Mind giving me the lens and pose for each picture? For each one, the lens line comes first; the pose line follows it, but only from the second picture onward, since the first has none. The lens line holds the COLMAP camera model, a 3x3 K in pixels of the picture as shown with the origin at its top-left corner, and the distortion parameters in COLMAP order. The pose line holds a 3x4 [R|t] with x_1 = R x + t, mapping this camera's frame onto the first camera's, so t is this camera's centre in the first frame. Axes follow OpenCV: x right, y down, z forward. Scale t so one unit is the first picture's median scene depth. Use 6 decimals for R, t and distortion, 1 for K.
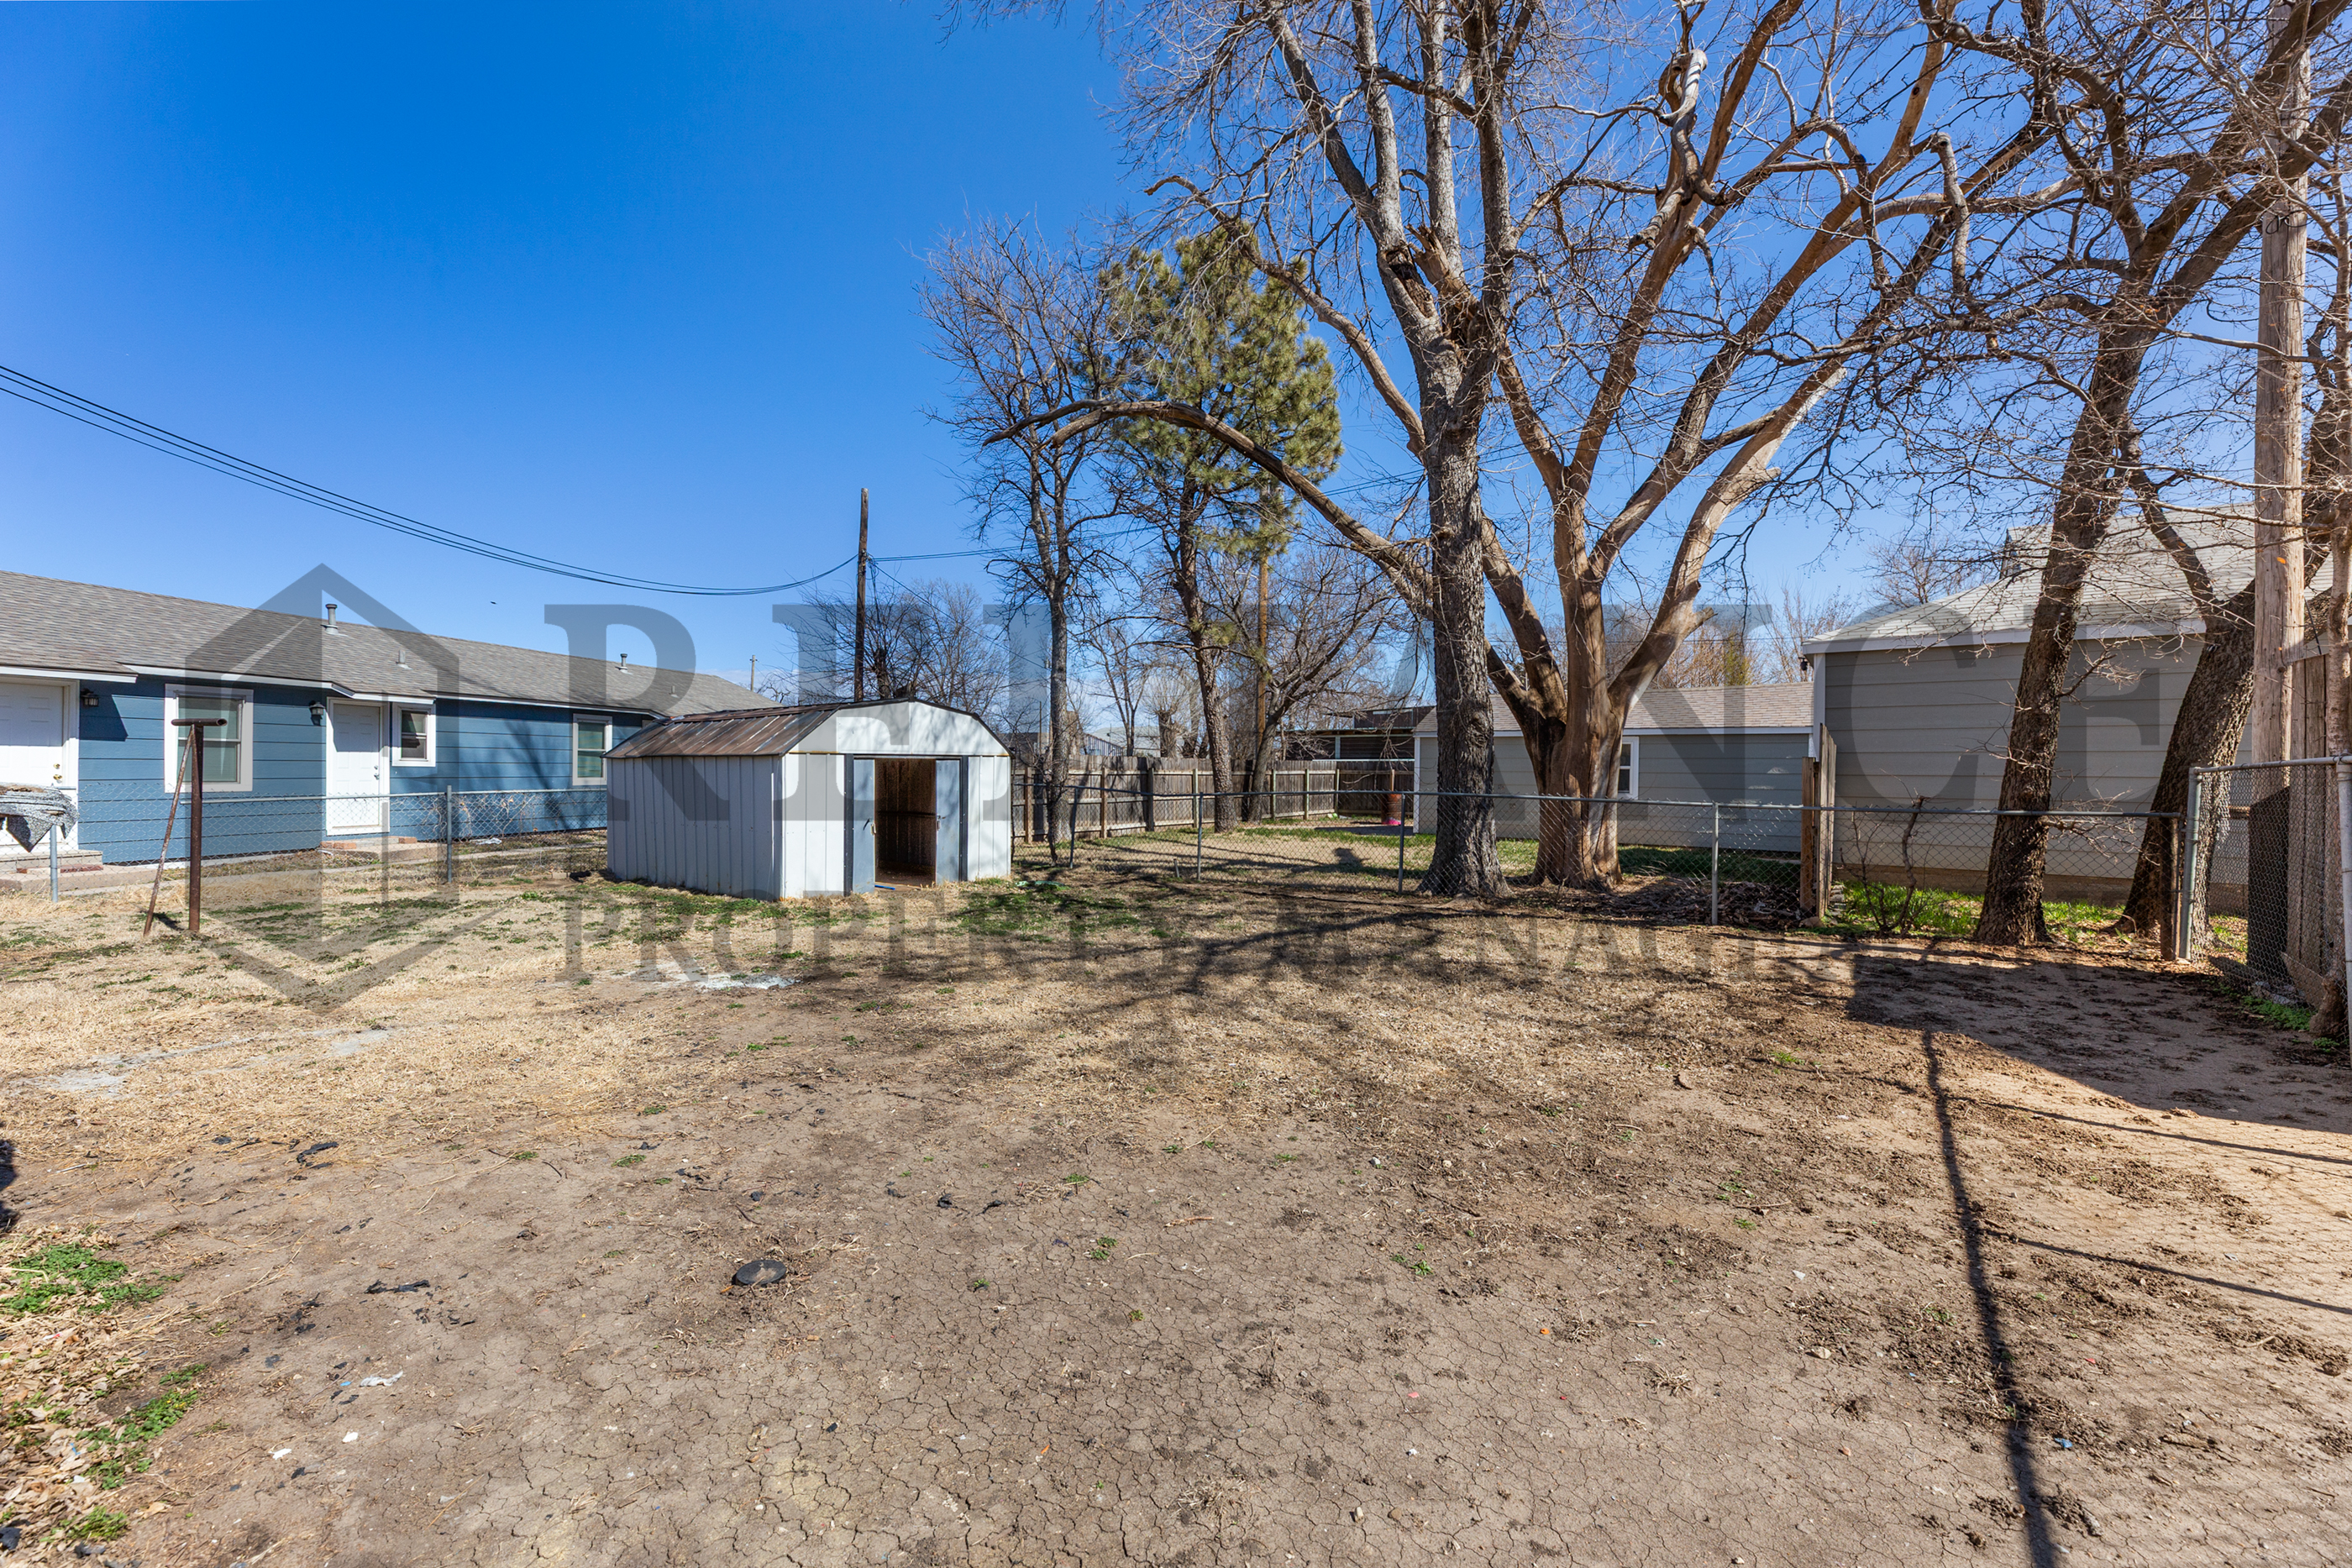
lens RADIAL K [[958.5, 0, 1149.2], [0, 958.5, 792.0], [0, 0, 1]] dist [0.000039, -0.000008]
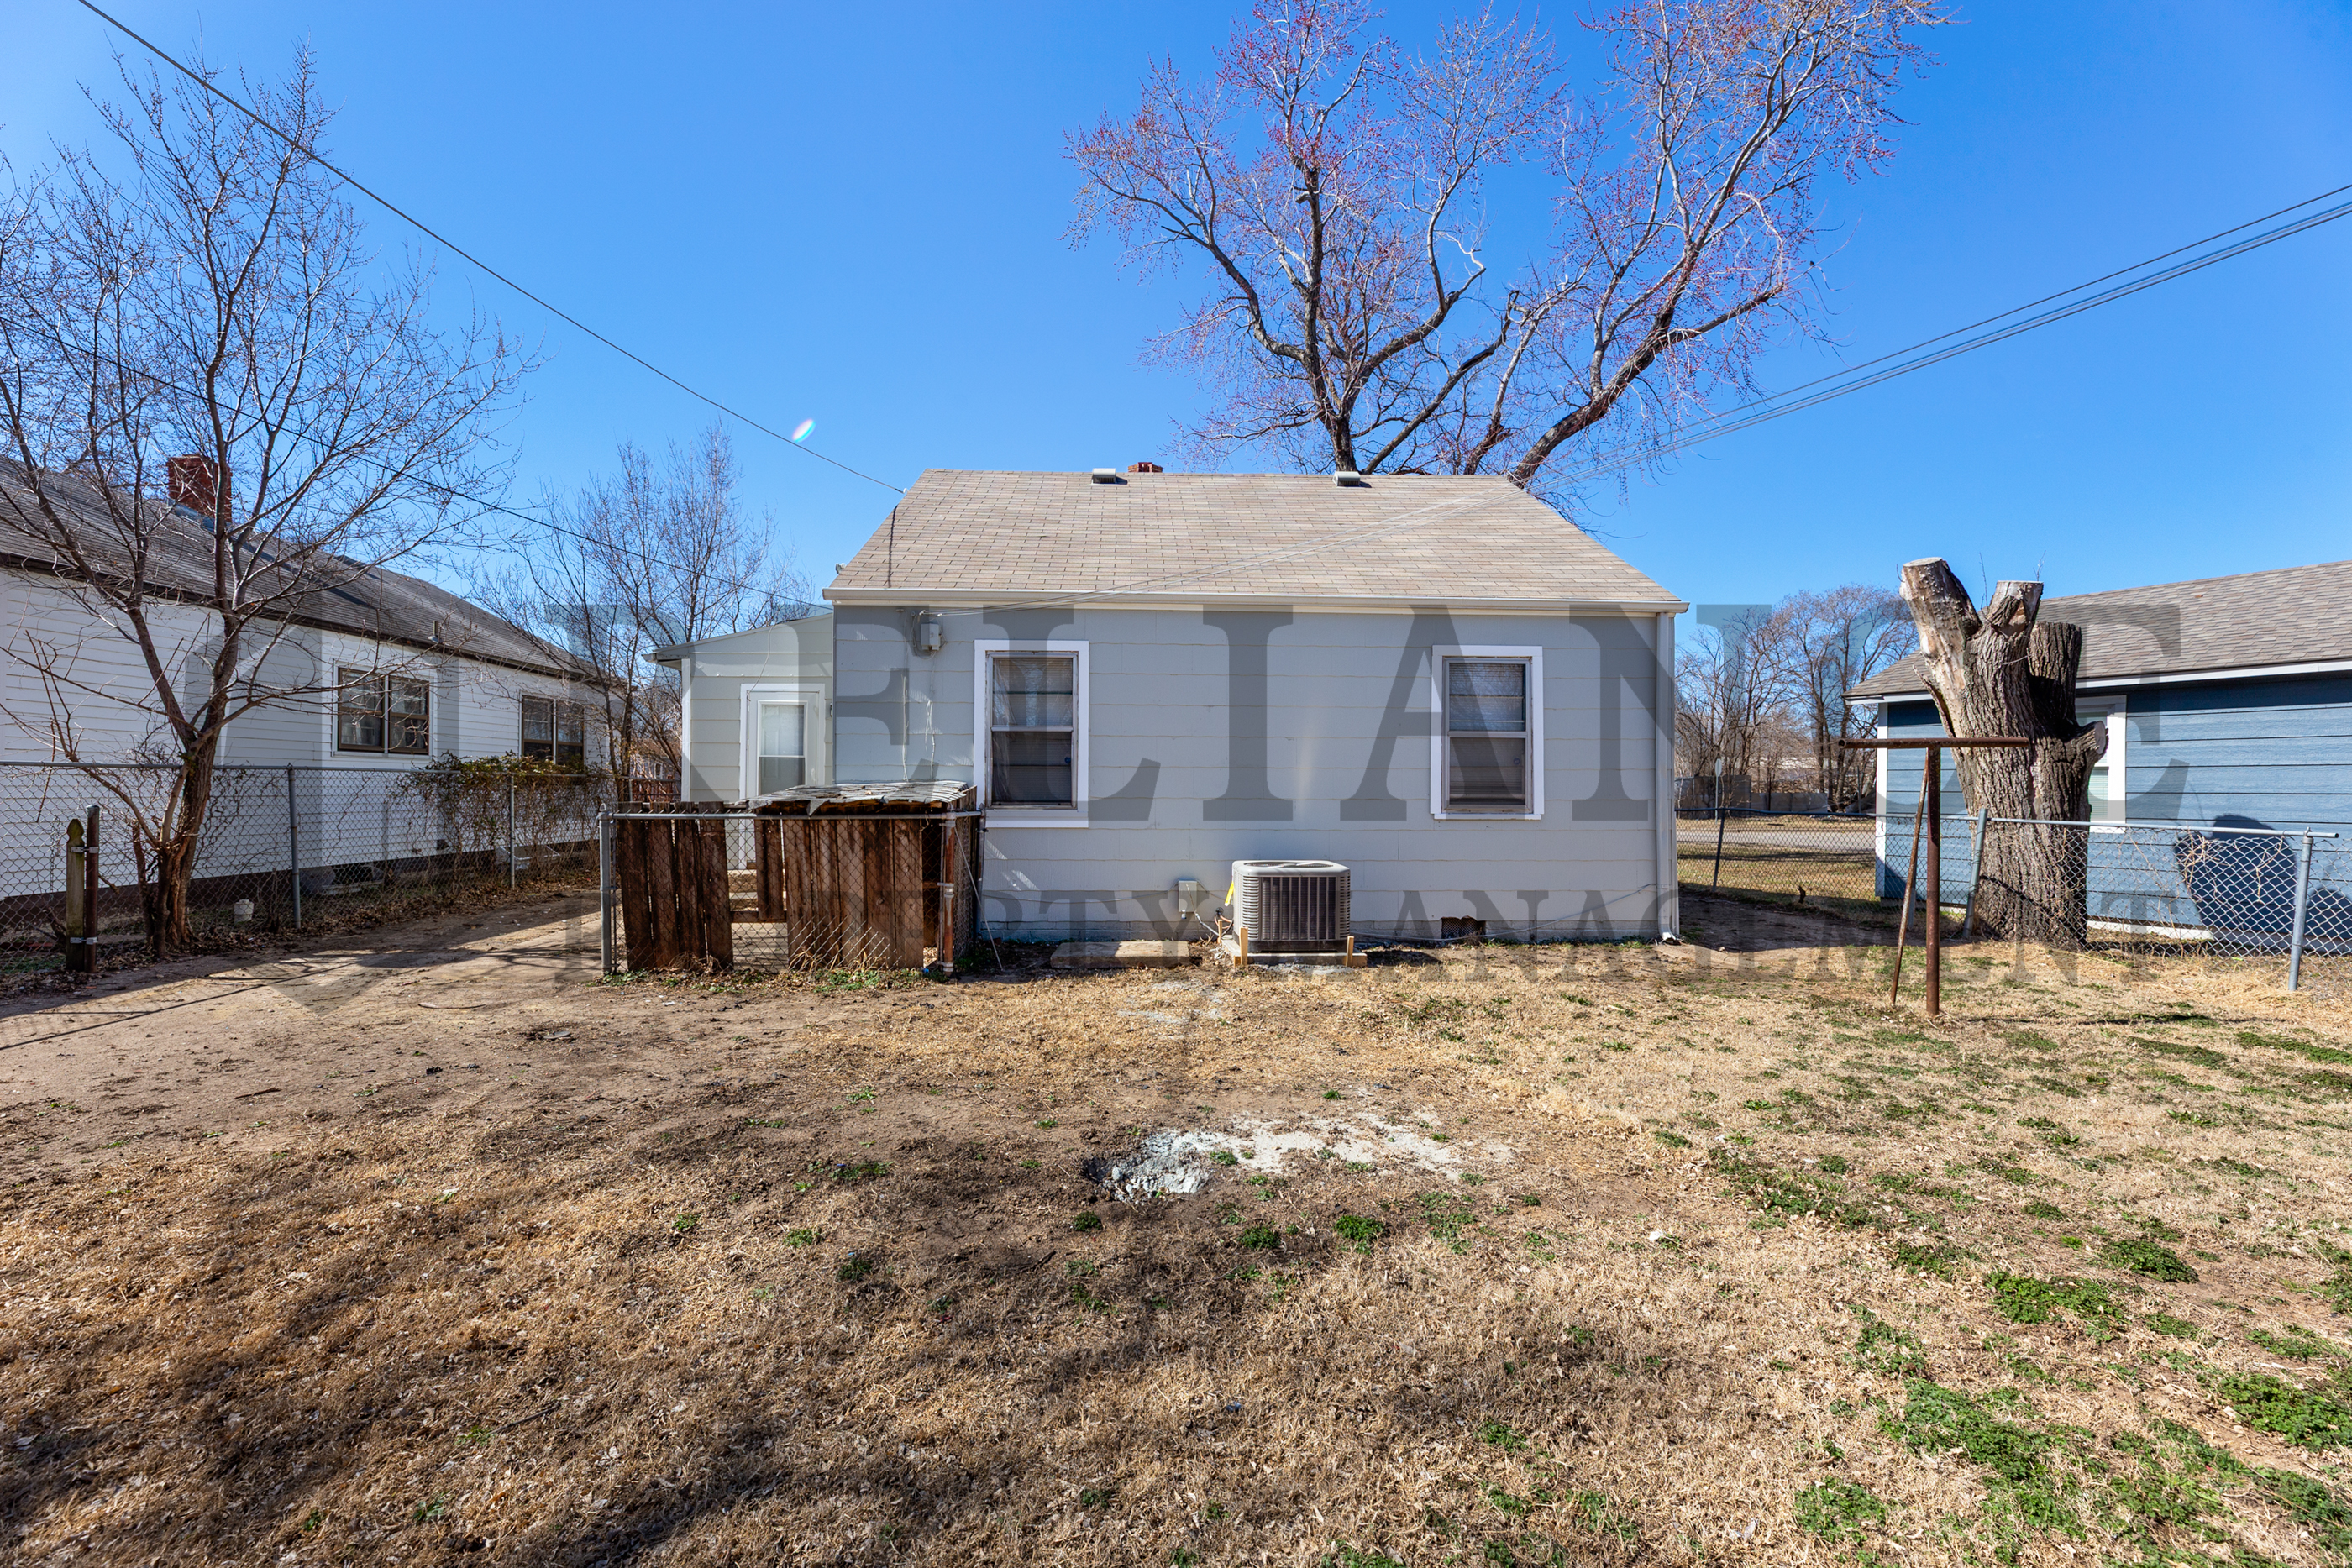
lens RADIAL K [[958.5, 0, 1149.2], [0, 958.5, 792.0], [0, 0, 1]] dist [0.000039, -0.000008]
pose [[-0.763628, -0.010440, -0.645573, -0.045978], [-0.027257, 0.999499, 0.016079, -0.061859], [0.645081, 0.029875, -0.763530, 2.742888]]
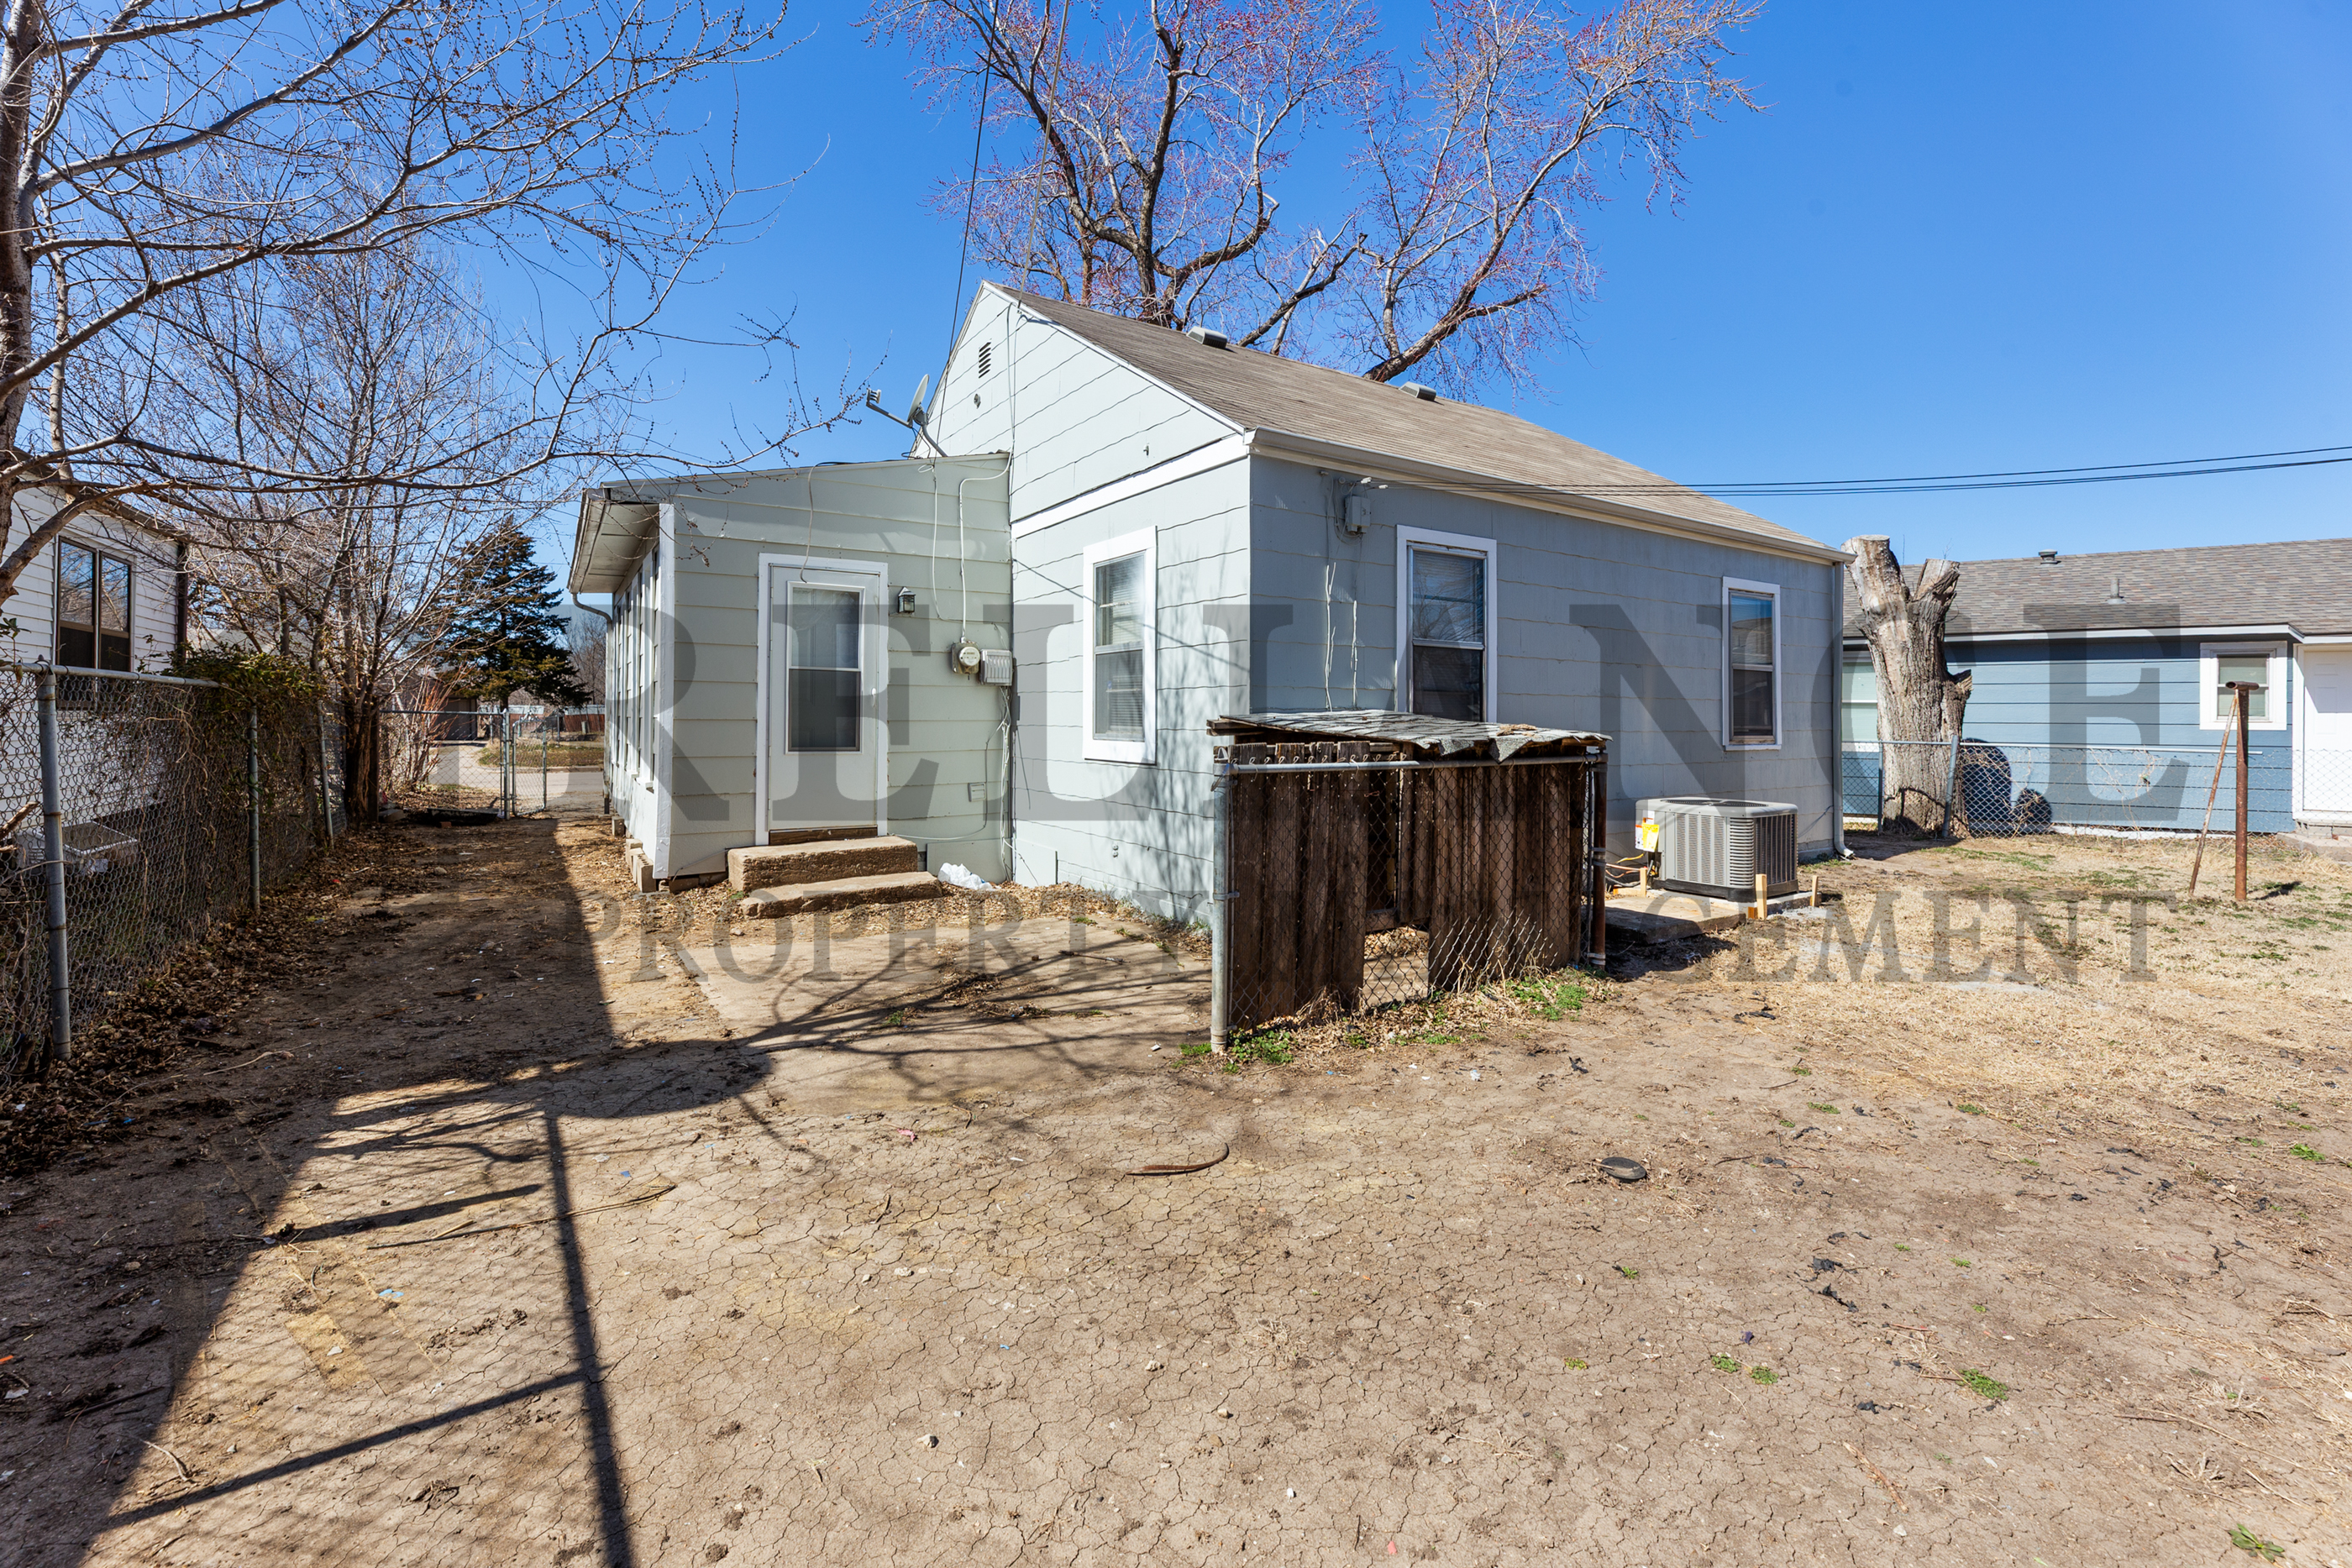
lens RADIAL K [[971.1, 0, 1167.9], [0, 971.1, 738.0], [0, 0, 1]] dist [0.000415, -0.000024]
pose [[-0.335313, 0.008947, -0.942064, 0.689549], [-0.033775, 0.999198, 0.021512, -0.006597], [0.941501, 0.039032, -0.334742, 0.706185]]
